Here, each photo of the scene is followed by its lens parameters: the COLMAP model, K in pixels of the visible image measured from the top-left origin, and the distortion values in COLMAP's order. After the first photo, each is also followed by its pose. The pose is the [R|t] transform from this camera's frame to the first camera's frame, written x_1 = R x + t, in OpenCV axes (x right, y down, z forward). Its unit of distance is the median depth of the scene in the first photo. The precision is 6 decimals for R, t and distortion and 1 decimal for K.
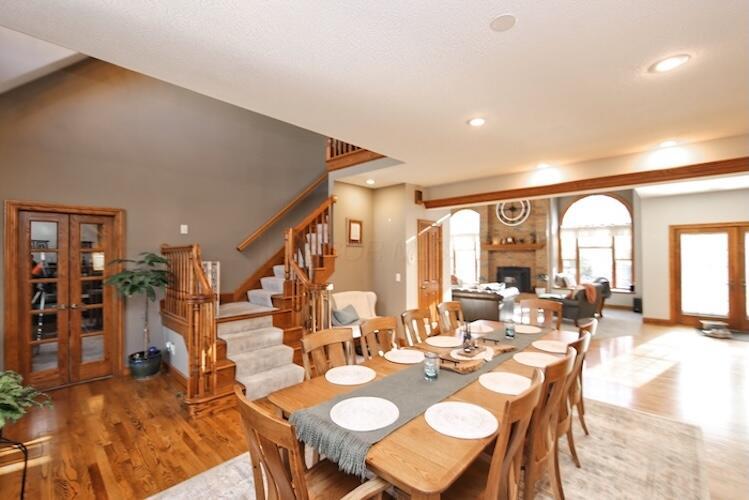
lens RADIAL K [[313.1, 0, 380.0], [0, 313.1, 250.9], [0, 0, 1]] dist [-0.017255, 0.009253]
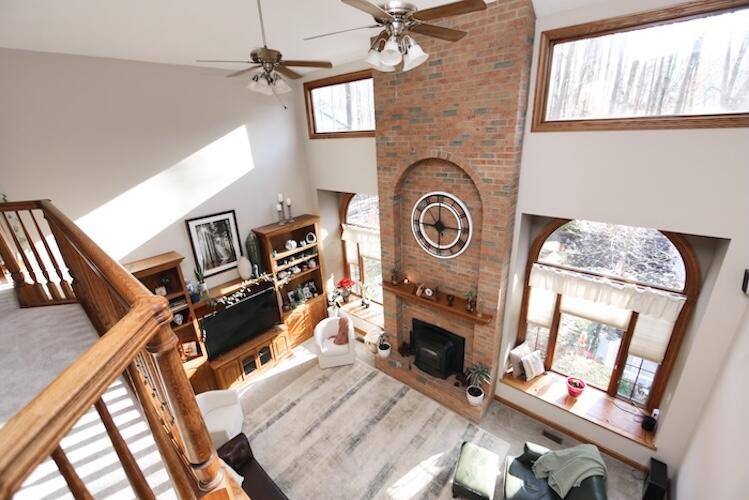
lens RADIAL K [[313.1, 0, 380.0], [0, 313.1, 250.9], [0, 0, 1]] dist [-0.017255, 0.009253]
pose [[0.998571, -0.048243, 0.022989, 0.329214], [0.036425, 0.929207, 0.367759, -0.285629], [-0.039103, -0.366396, 0.929637, 0.559269]]
